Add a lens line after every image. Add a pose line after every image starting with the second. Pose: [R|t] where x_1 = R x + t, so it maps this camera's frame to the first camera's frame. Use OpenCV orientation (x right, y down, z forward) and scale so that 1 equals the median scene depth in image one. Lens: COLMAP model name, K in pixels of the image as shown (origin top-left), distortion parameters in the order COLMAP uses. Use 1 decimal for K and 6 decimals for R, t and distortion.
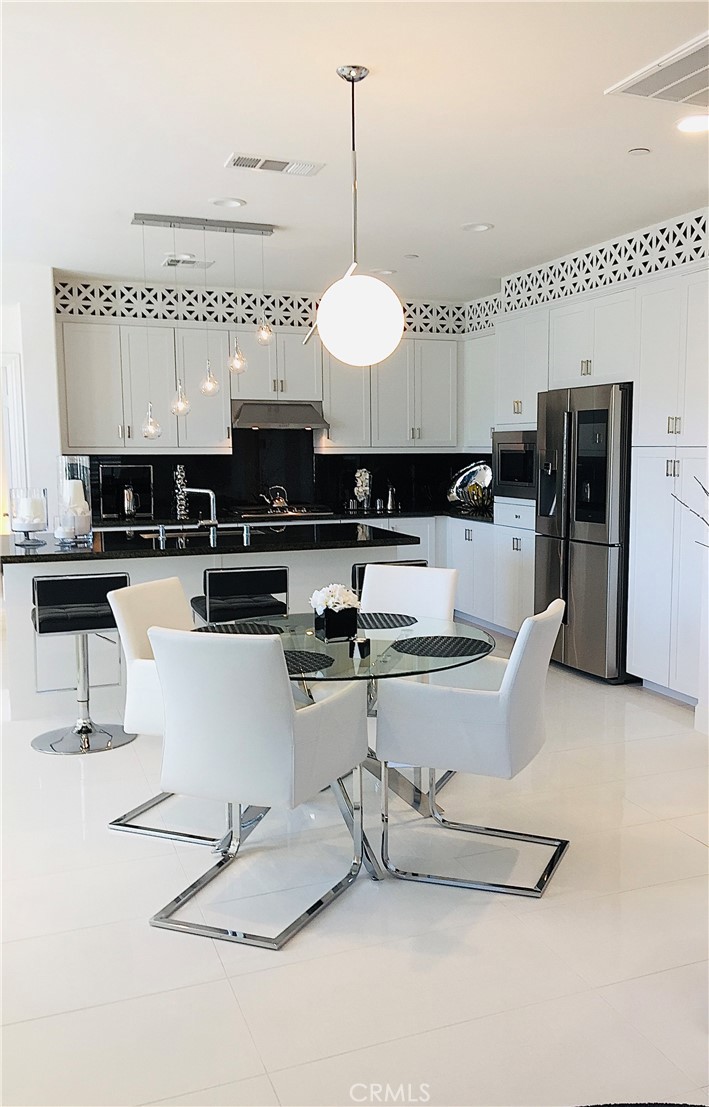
lens RADIAL K [[929.3, 0, 353.8], [0, 929.3, 559.2], [0, 0, 1]] dist [0.002401, 0.004617]
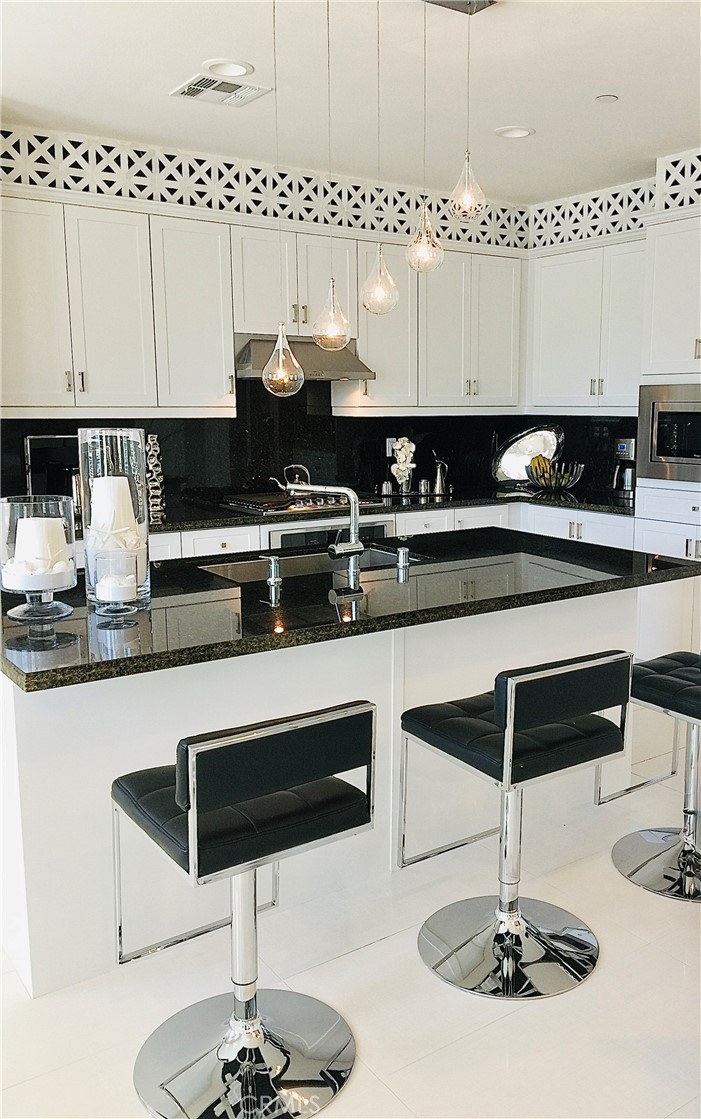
lens RADIAL K [[927.7, 0, 353.2], [0, 927.7, 551.8], [0, 0, 1]] dist [-0.004906, -0.028529]
pose [[0.973854, -0.034568, 0.224531, -0.202705], [0.026075, 0.998832, 0.040679, -0.043813], [-0.225675, -0.033761, 0.973617, 0.351284]]
